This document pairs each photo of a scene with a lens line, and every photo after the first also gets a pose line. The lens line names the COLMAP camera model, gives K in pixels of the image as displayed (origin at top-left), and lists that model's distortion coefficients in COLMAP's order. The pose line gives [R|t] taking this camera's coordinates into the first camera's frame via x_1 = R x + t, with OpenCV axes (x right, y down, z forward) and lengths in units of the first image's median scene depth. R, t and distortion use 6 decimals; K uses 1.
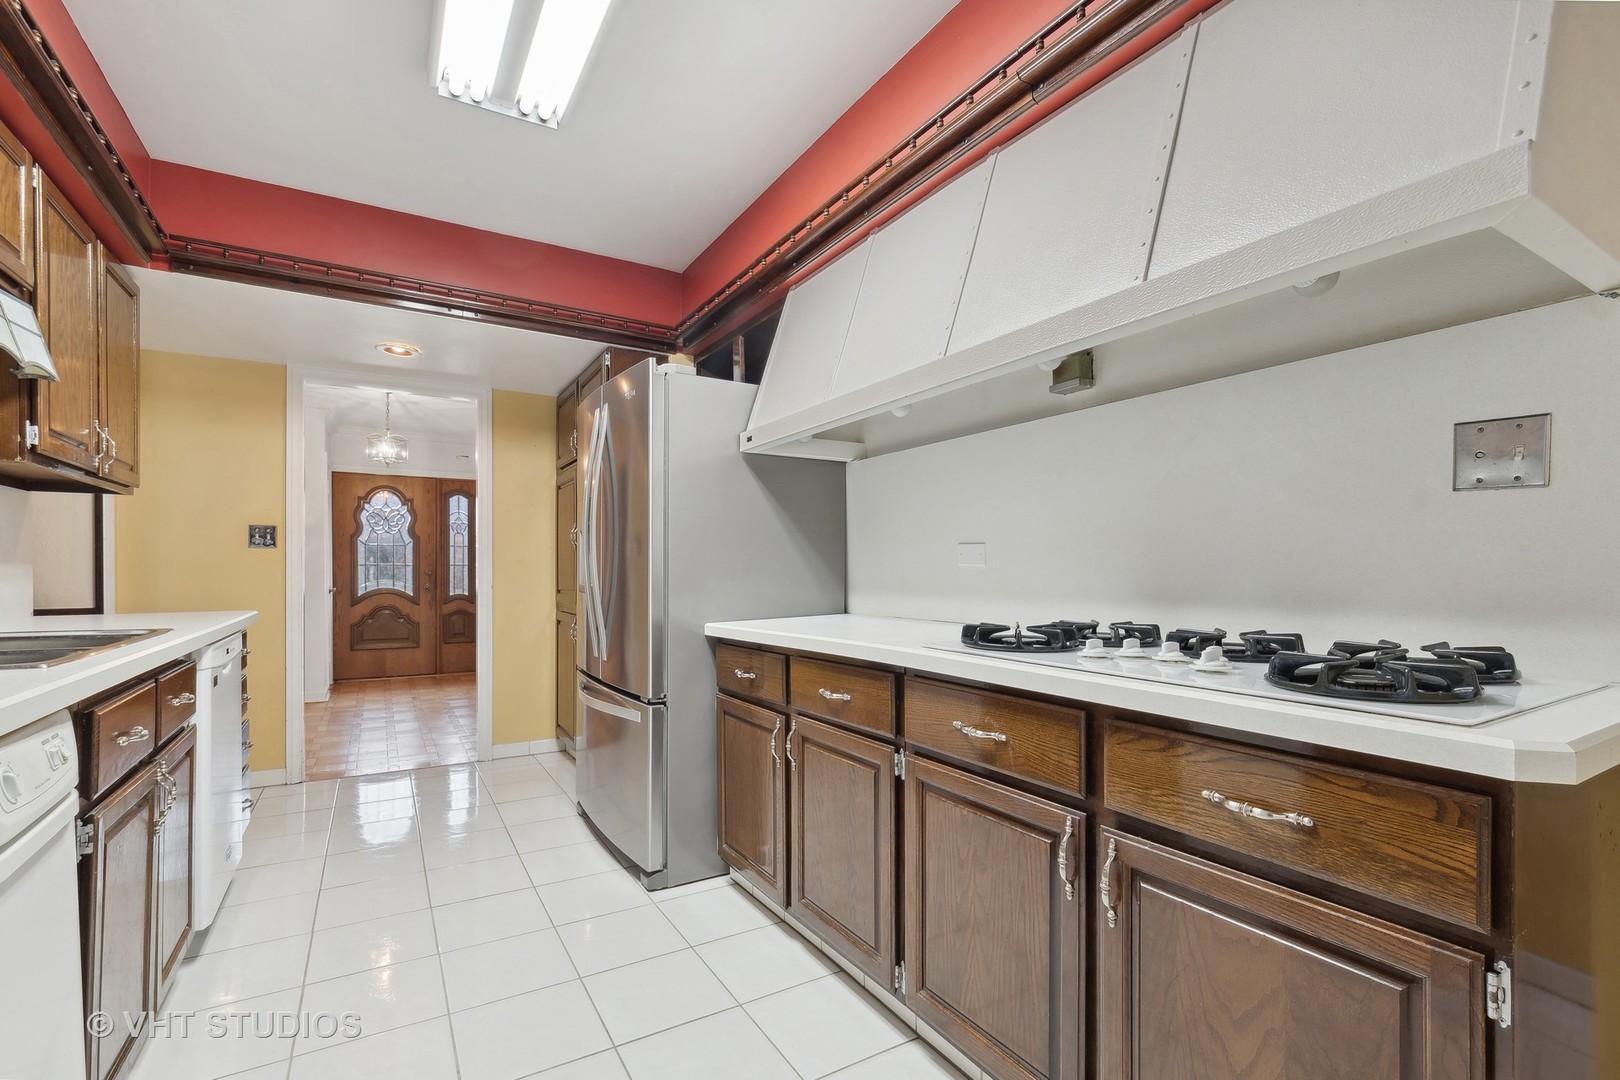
lens RADIAL K [[712.0, 0, 788.4], [0, 712.0, 568.7], [0, 0, 1]] dist [0.001937, 0.000690]
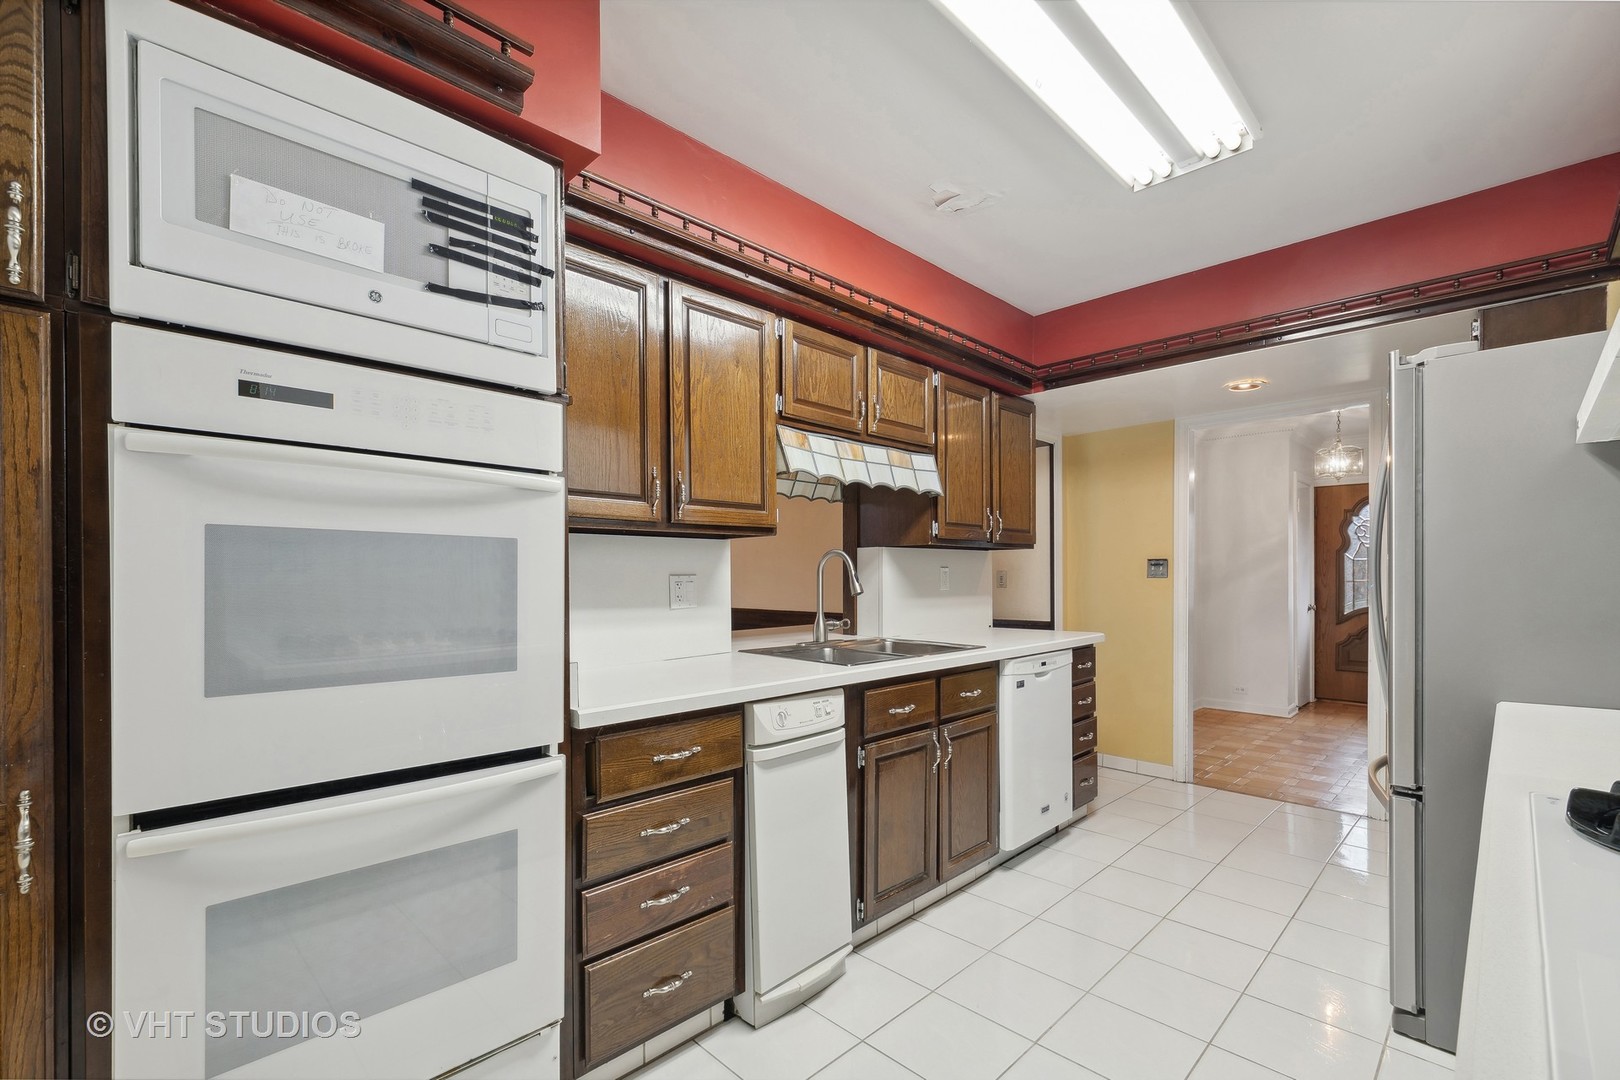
lens RADIAL K [[712.0, 0, 806.2], [0, 712.0, 576.9], [0, 0, 1]] dist [0.001937, 0.000690]
pose [[0.256010, 0.002215, -0.966672, 0.270271], [0.005183, 0.999980, 0.003664, -0.037944], [0.966660, -0.005948, 0.255993, 0.121607]]
